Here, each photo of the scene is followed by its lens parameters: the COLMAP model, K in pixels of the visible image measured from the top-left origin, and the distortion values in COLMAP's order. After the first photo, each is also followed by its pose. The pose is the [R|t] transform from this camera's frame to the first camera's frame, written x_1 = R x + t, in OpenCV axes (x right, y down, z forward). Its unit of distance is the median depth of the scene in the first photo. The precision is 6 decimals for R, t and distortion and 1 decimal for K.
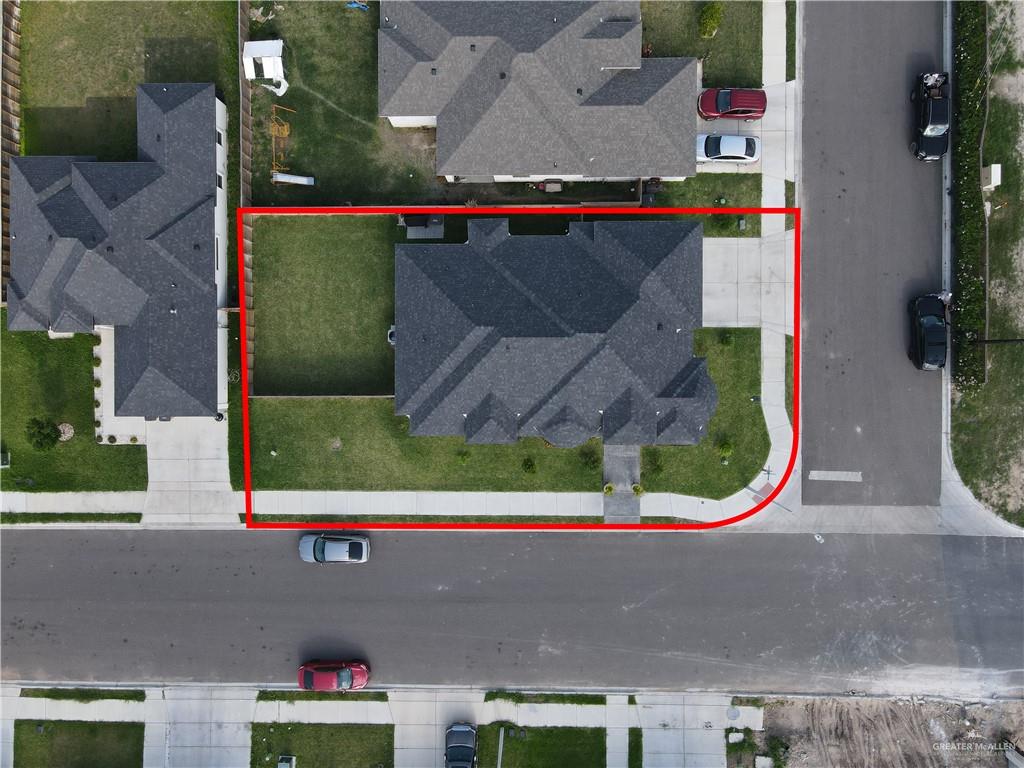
lens RADIAL K [[746.8, 0, 514.0], [0, 746.8, 380.9], [0, 0, 1]] dist [0.015250, 0.004297]
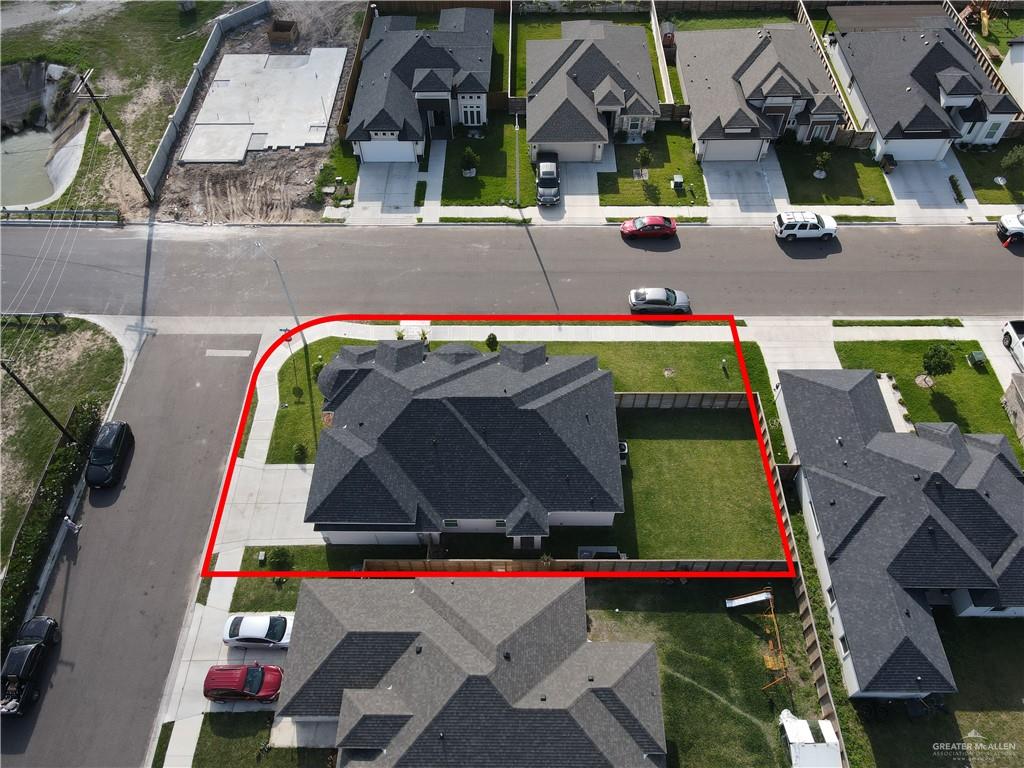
lens RADIAL K [[746.8, 0, 514.0], [0, 746.8, 380.9], [0, 0, 1]] dist [0.015250, 0.004297]
pose [[-0.999101, 0.018371, 0.038200, -0.054461], [0.007938, -0.804176, 0.594338, -0.588218], [0.041638, 0.594107, 0.803307, 0.117178]]
